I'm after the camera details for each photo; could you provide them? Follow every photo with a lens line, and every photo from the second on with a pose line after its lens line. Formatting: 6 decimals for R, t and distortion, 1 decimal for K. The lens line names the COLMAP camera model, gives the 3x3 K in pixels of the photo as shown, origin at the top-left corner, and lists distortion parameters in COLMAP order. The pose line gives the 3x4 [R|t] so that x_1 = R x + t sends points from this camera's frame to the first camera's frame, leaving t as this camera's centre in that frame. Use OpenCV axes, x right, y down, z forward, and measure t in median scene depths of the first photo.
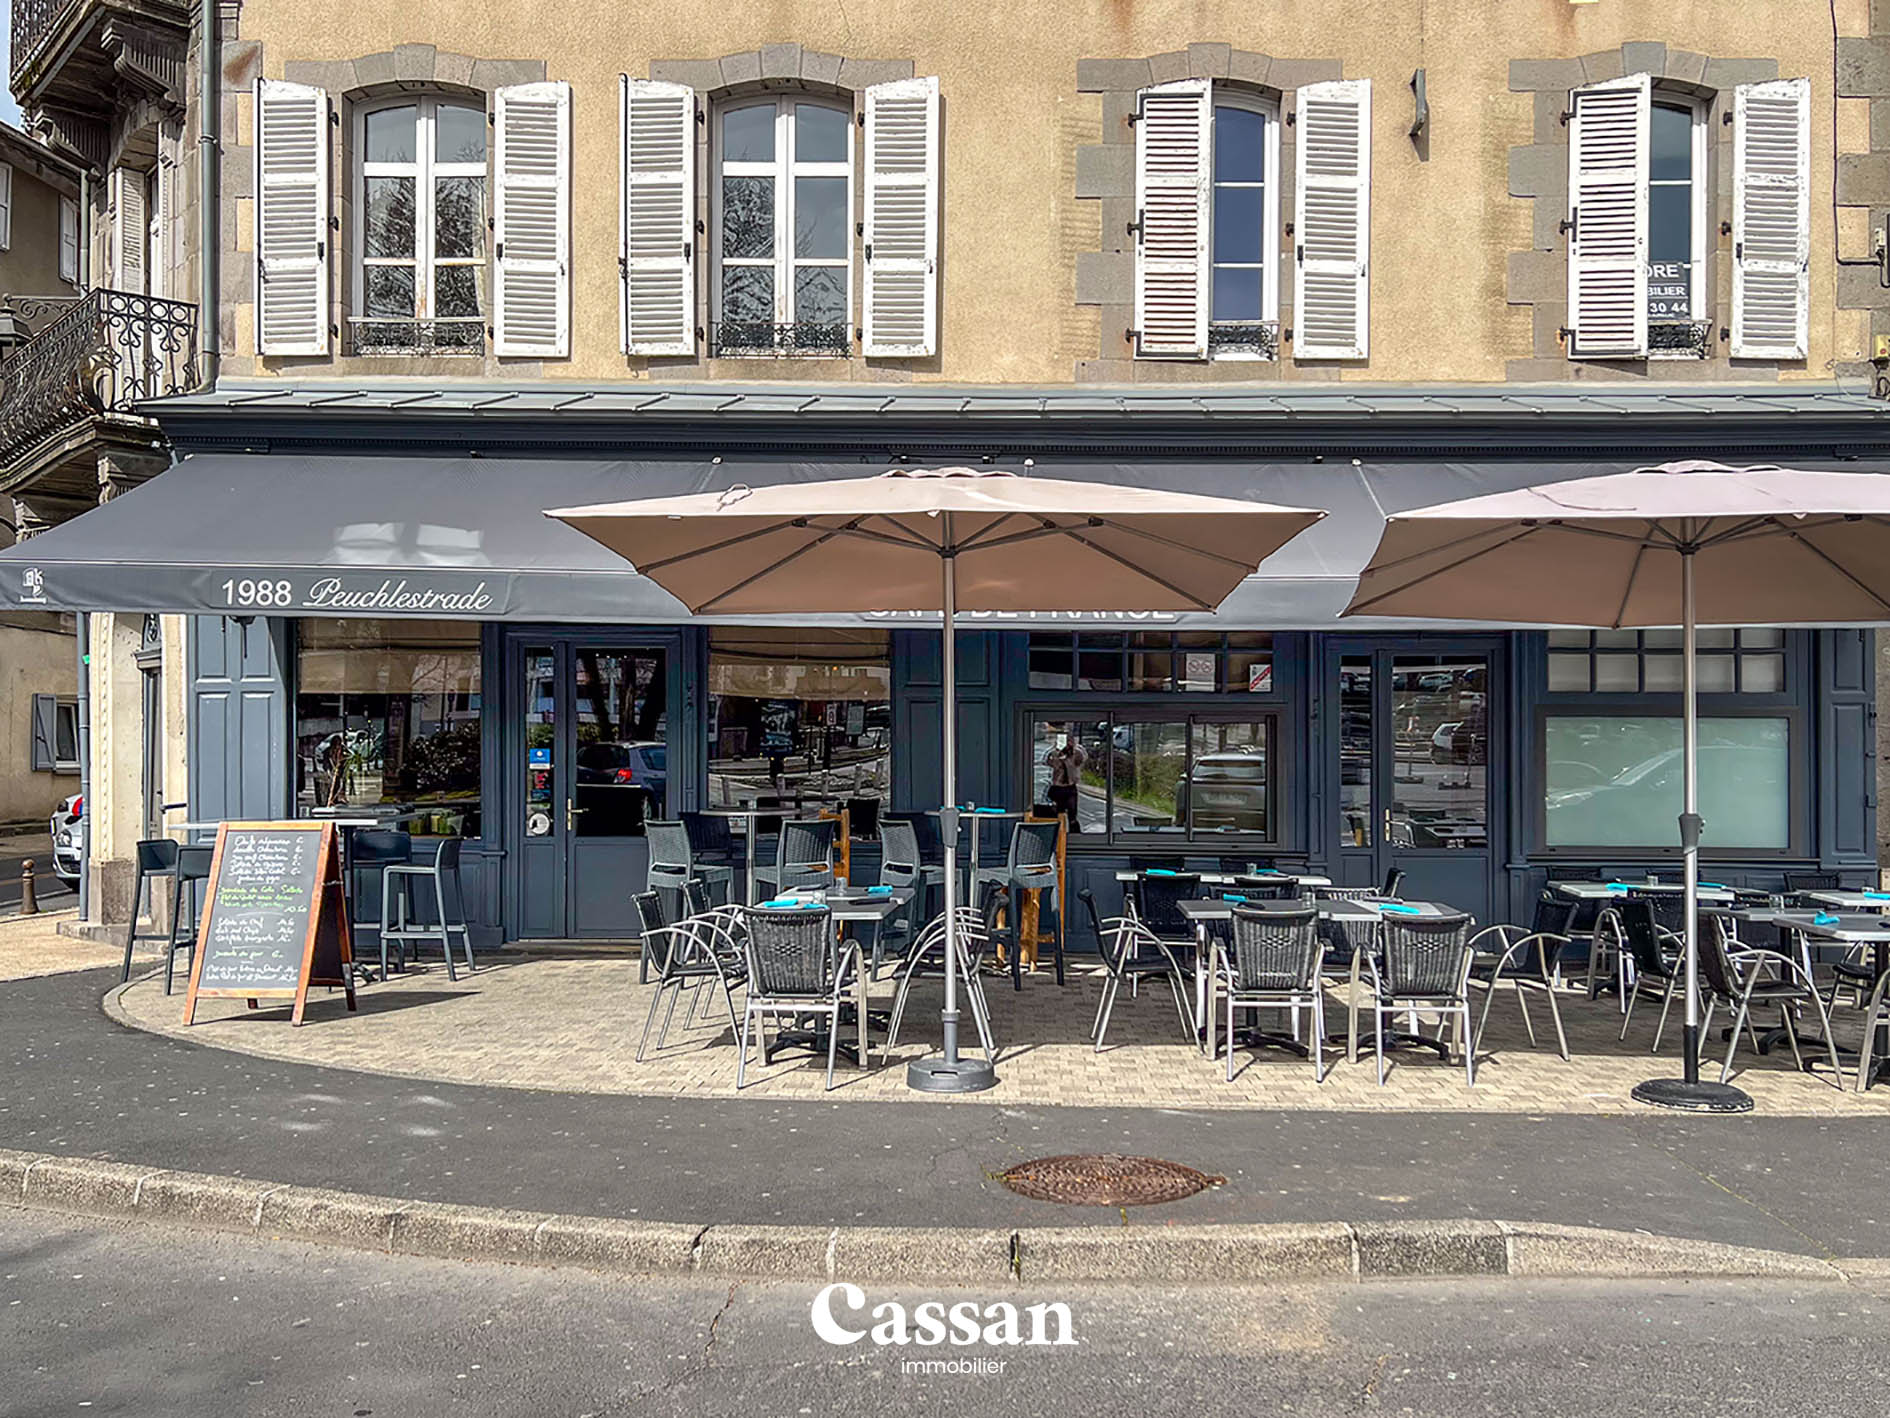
lens RADIAL K [[1423.7, 0, 946.0], [0, 1423.7, 734.1], [0, 0, 1]] dist [0.010466, -0.004616]
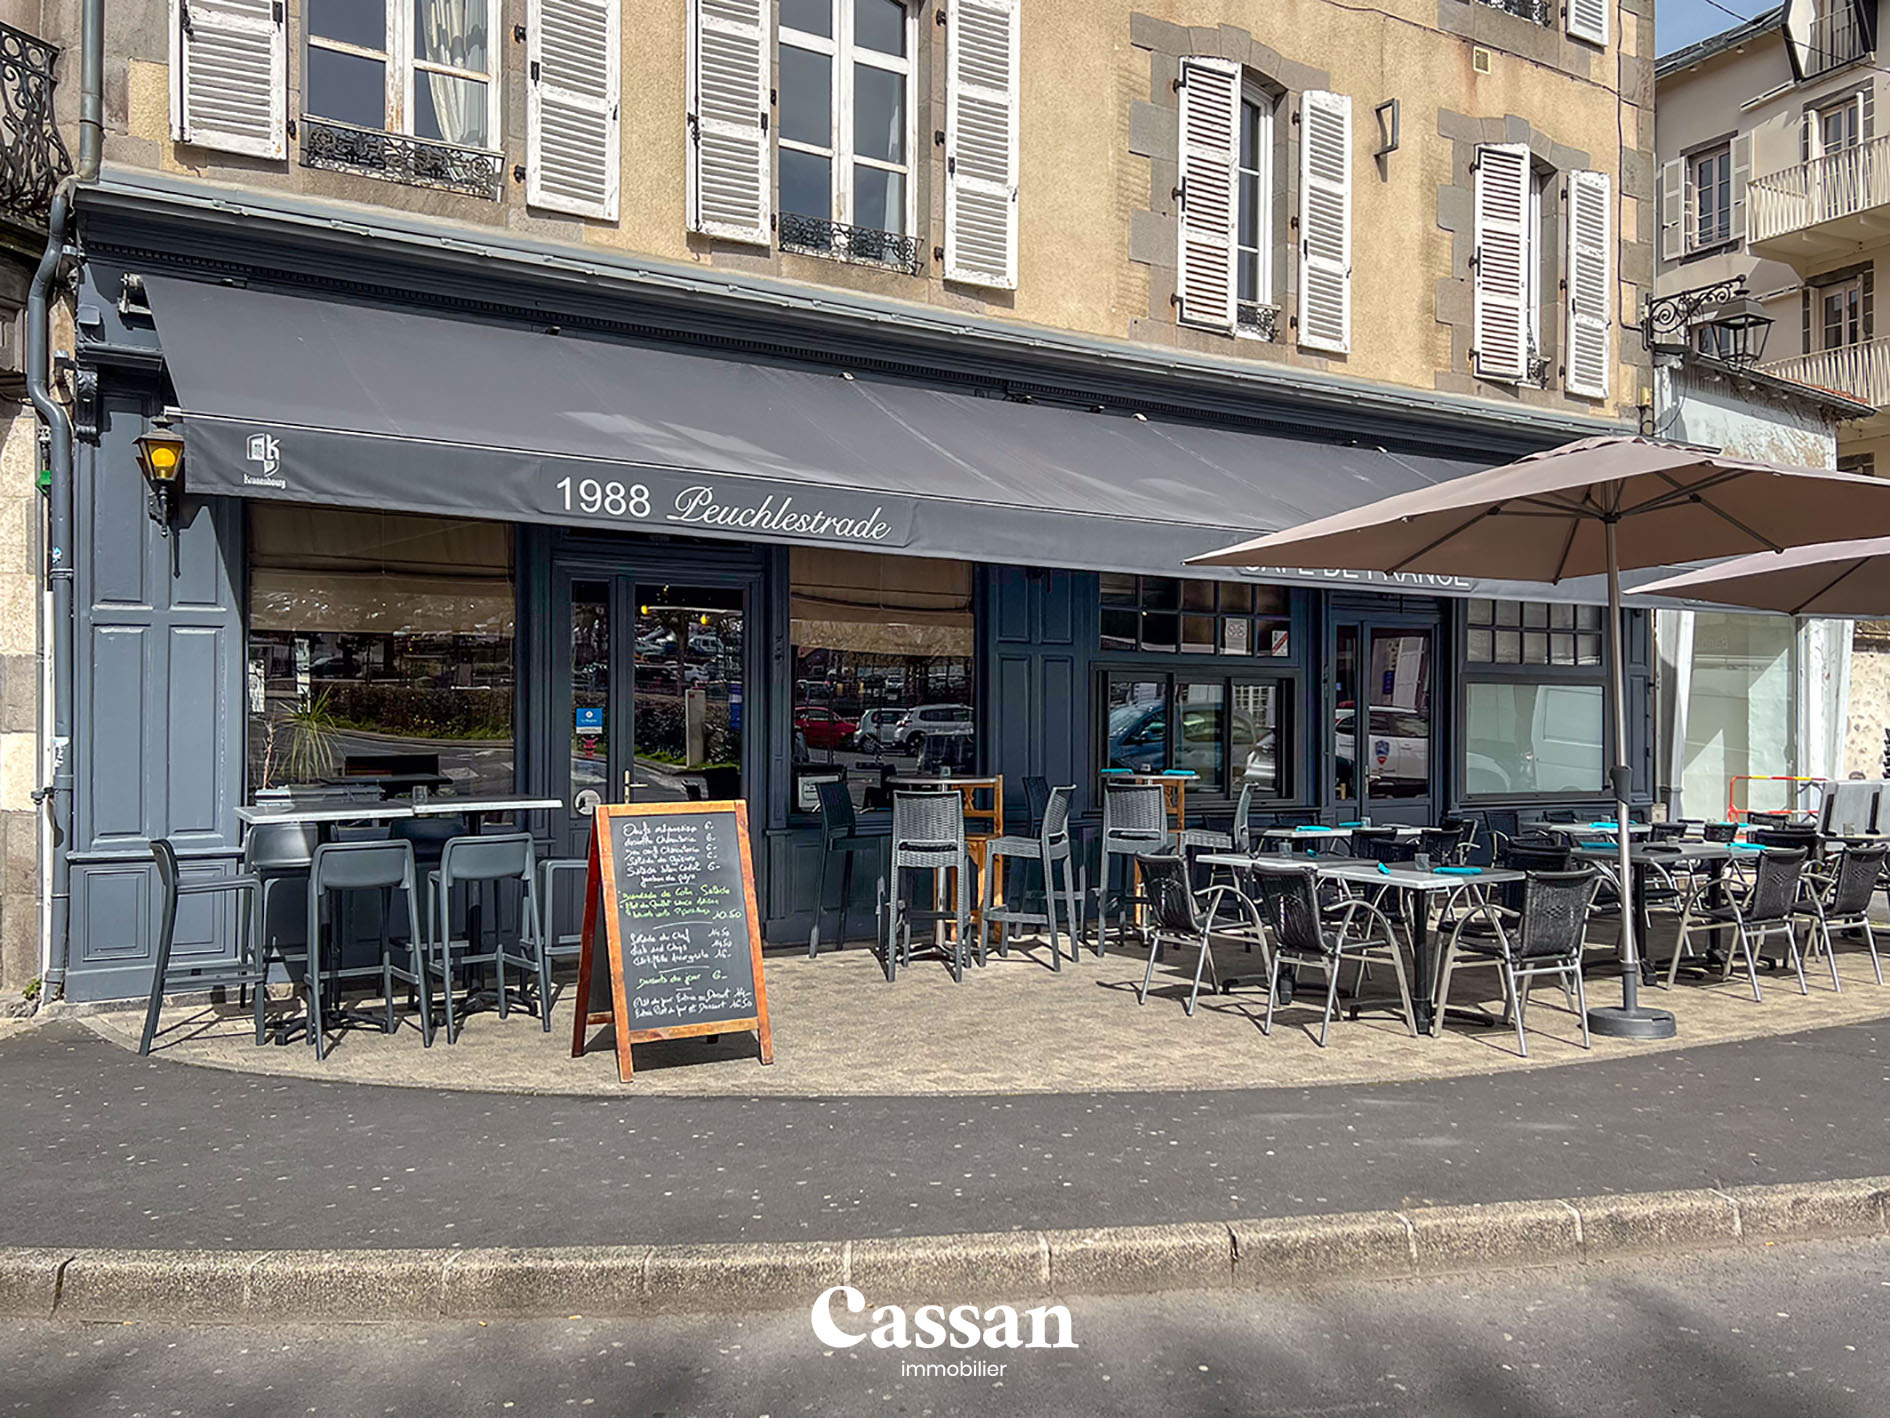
lens RADIAL K [[1470.3, 0, 1039.8], [0, 1470.3, 709.2], [0, 0, 1]] dist [0.013690, -0.015367]
pose [[0.851266, 0.003821, 0.524721, -0.497638], [-0.009300, 0.999926, 0.007806, 0.002538], [-0.524652, -0.011525, 0.851239, 0.160994]]
